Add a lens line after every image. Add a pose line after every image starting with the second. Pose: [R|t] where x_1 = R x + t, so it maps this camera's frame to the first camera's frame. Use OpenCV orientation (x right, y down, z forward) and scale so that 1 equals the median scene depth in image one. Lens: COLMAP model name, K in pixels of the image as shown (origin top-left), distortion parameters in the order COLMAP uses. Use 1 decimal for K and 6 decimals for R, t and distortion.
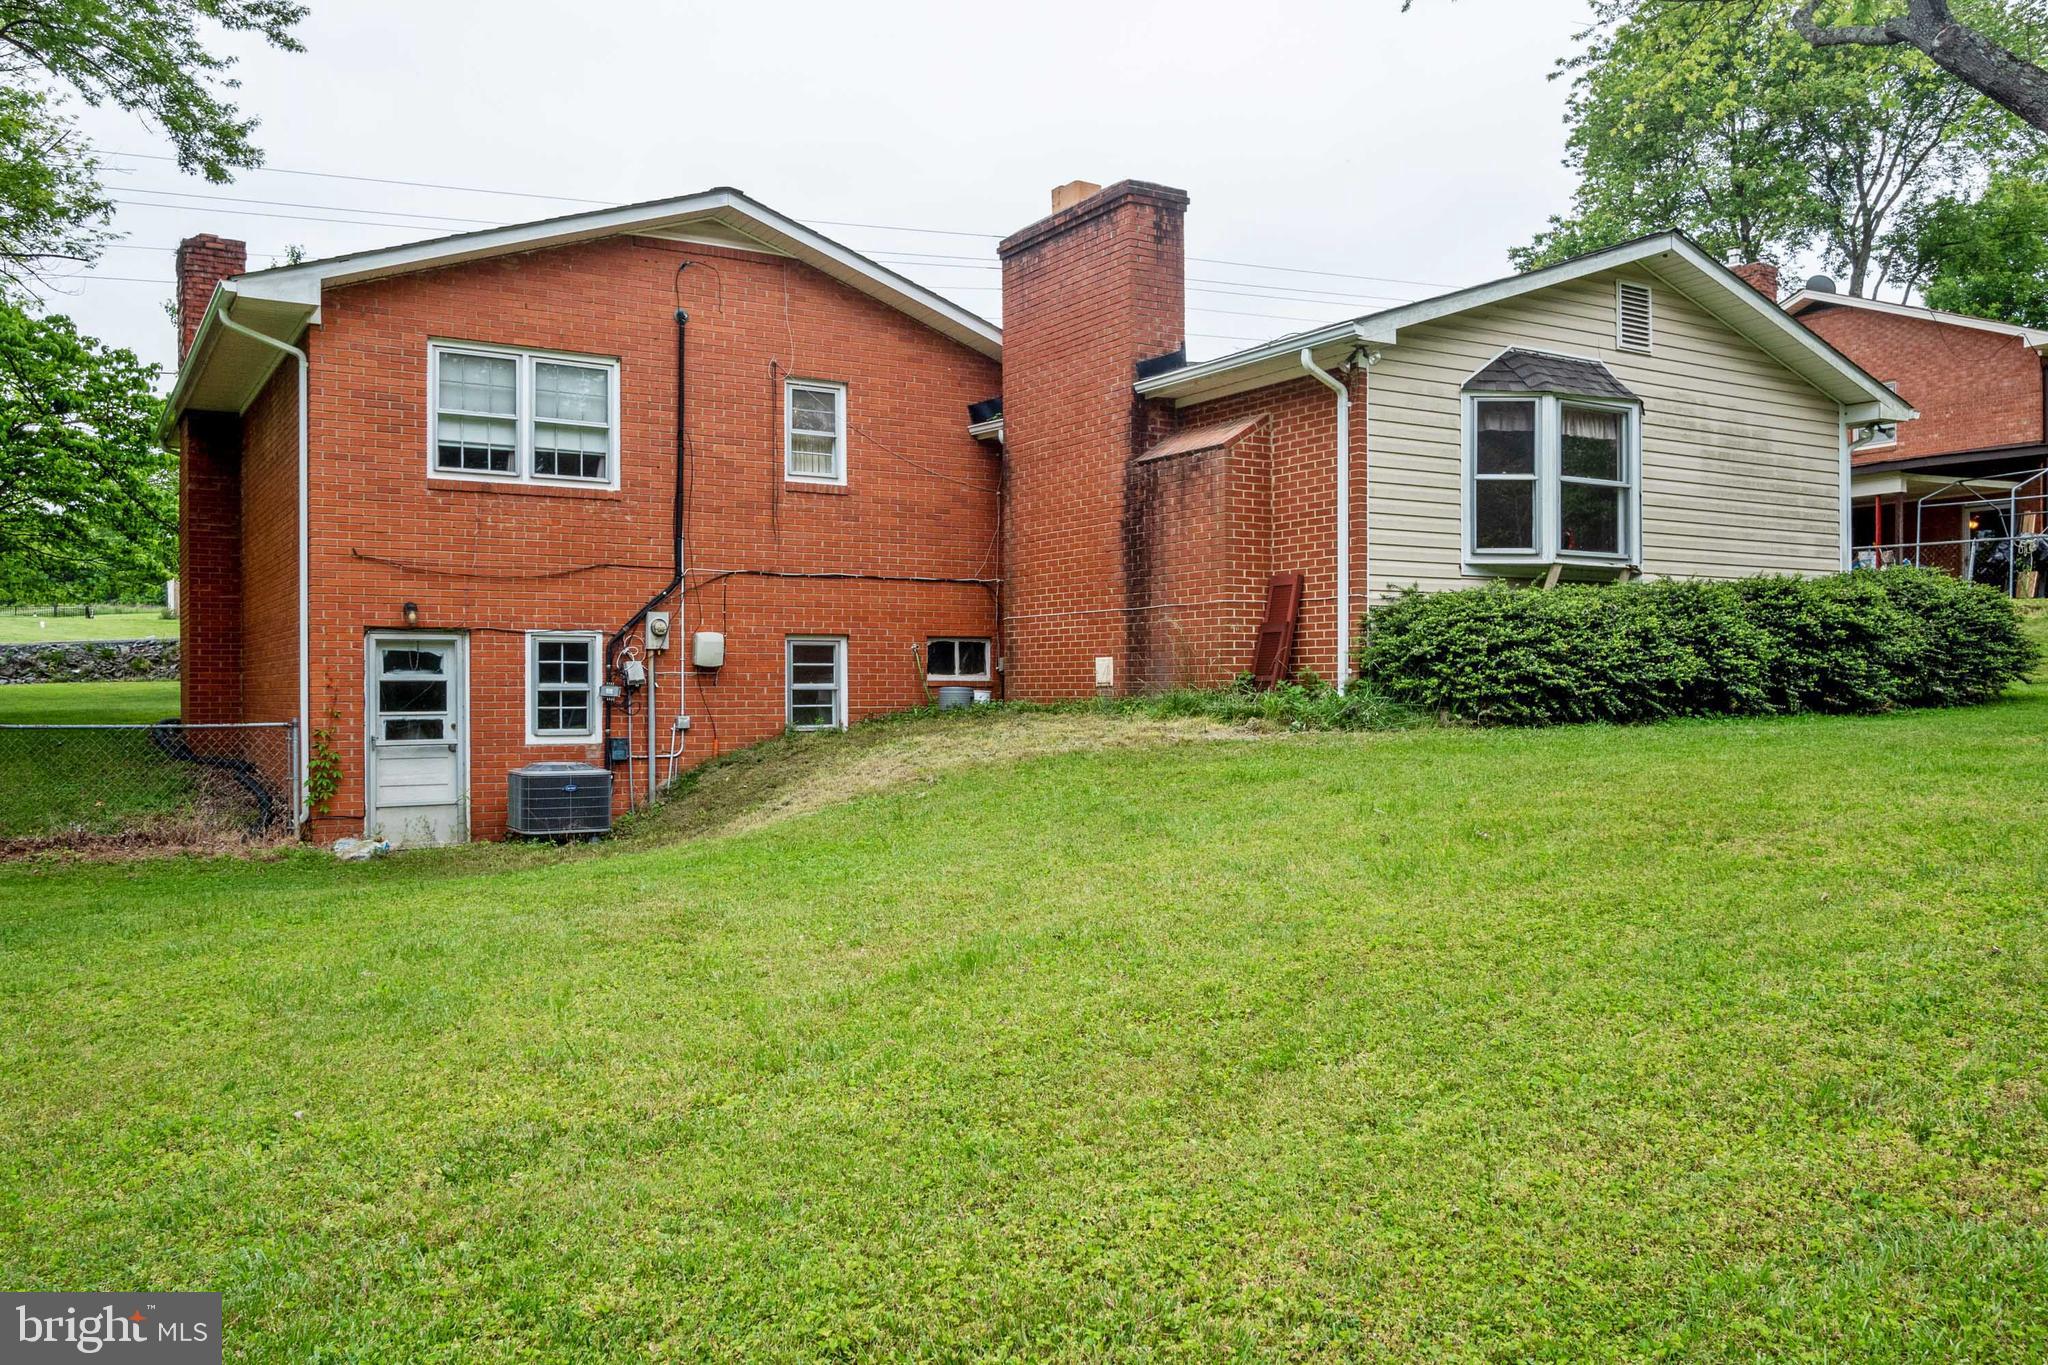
lens RADIAL K [[1547.2, 0, 1024.0], [0, 1547.2, 682.5], [0, 0, 1]] dist [-0.000039, -0.001014]
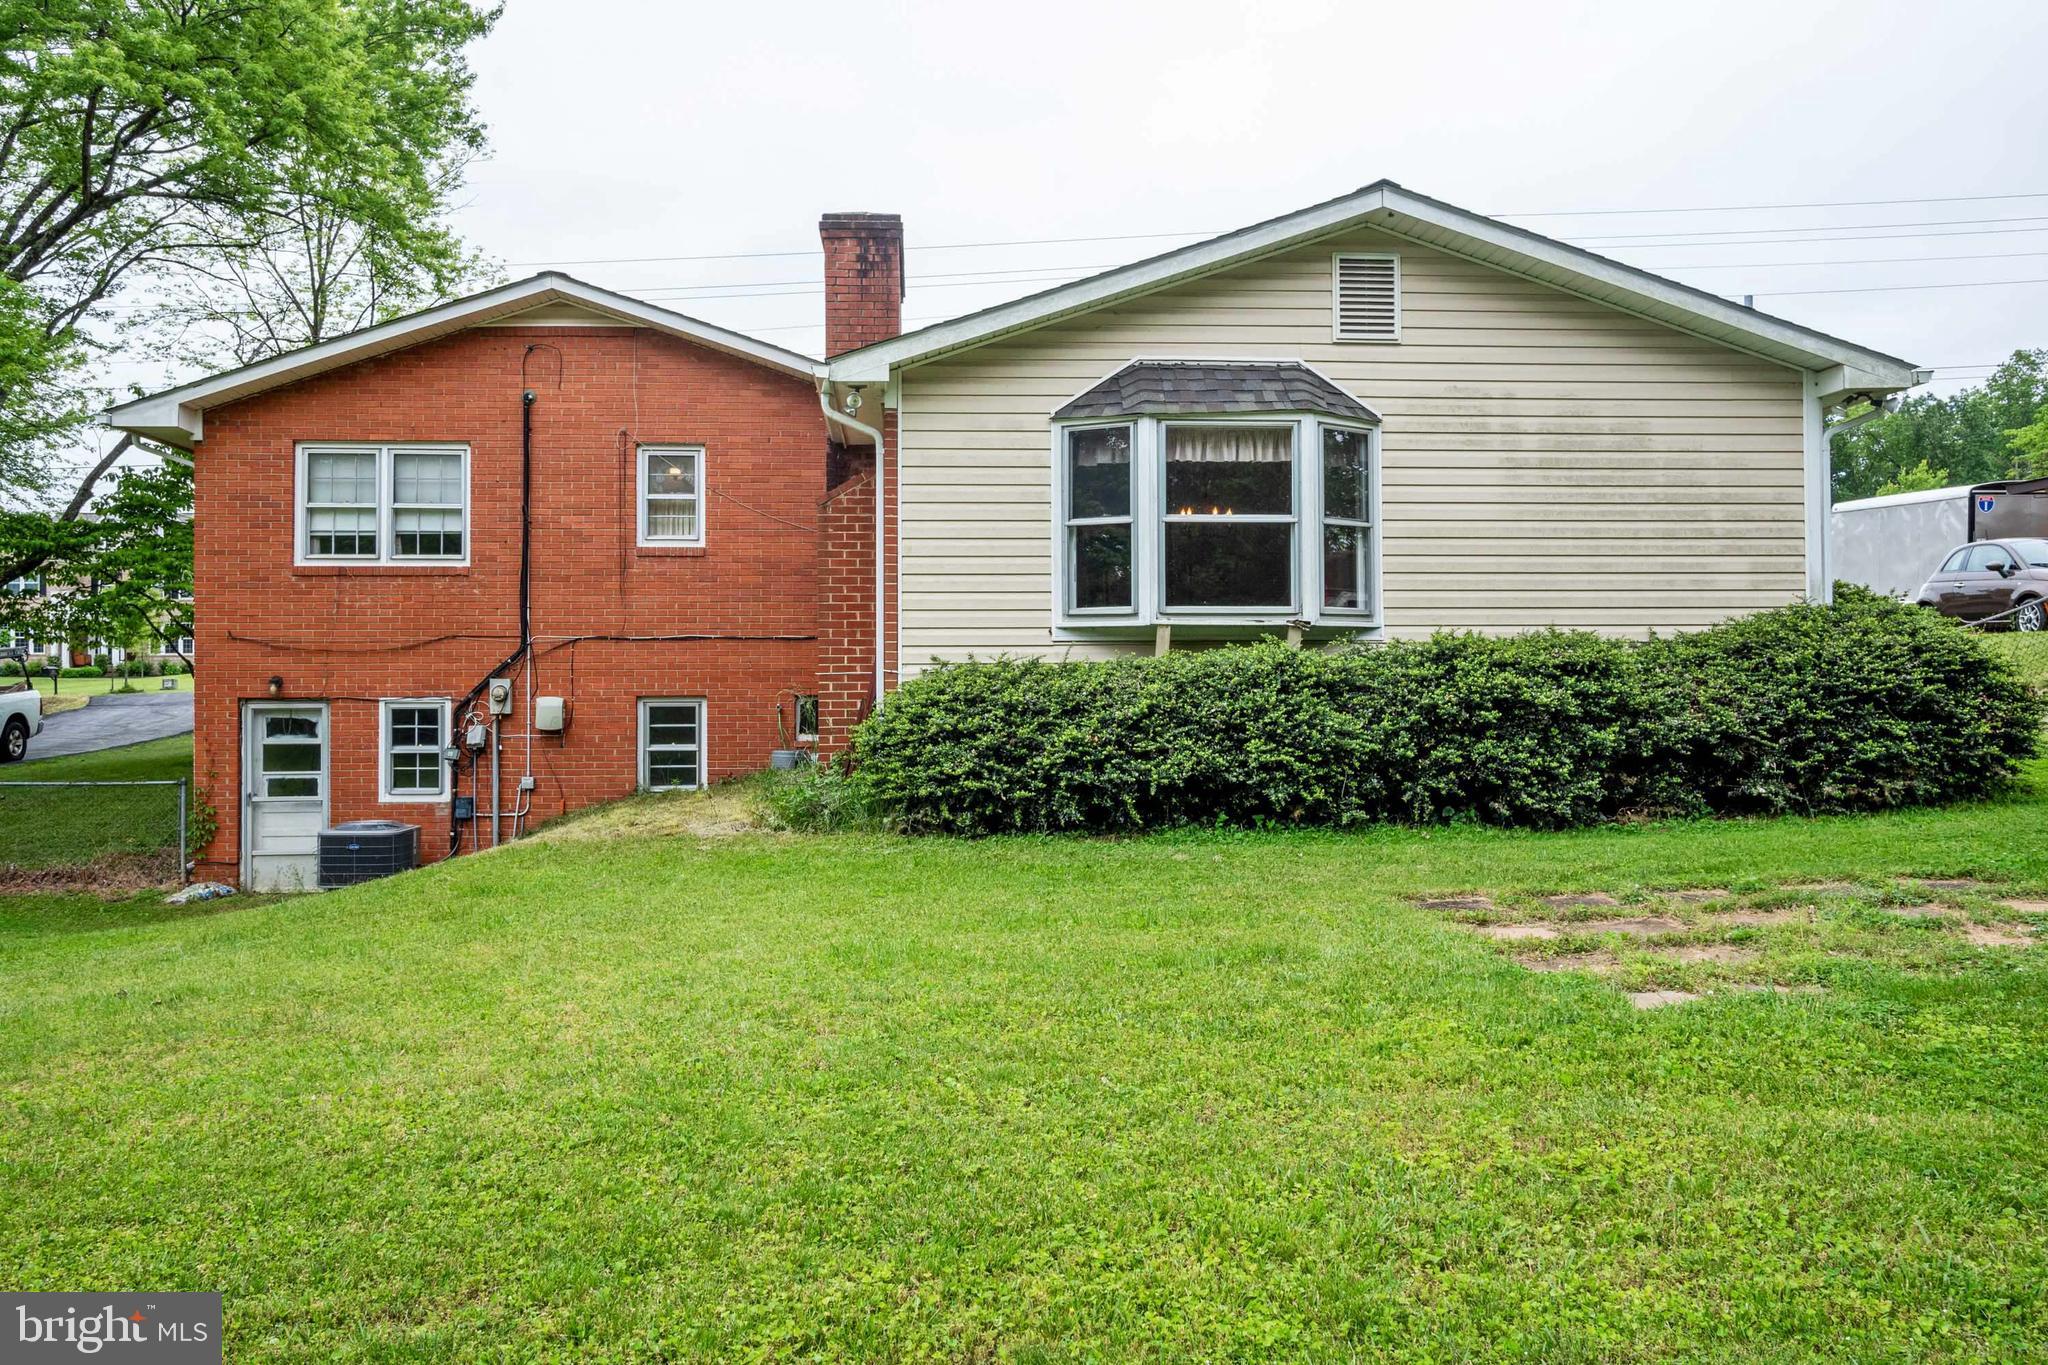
lens RADIAL K [[1568.2, 0, 1024.0], [0, 1568.2, 682.5], [0, 0, 1]] dist [-0.001035, -0.000160]
pose [[0.887663, -0.003938, -0.460477, 0.593949], [0.003268, 0.999992, -0.002252, -0.040633], [0.460482, 0.000494, 0.887669, 0.217141]]
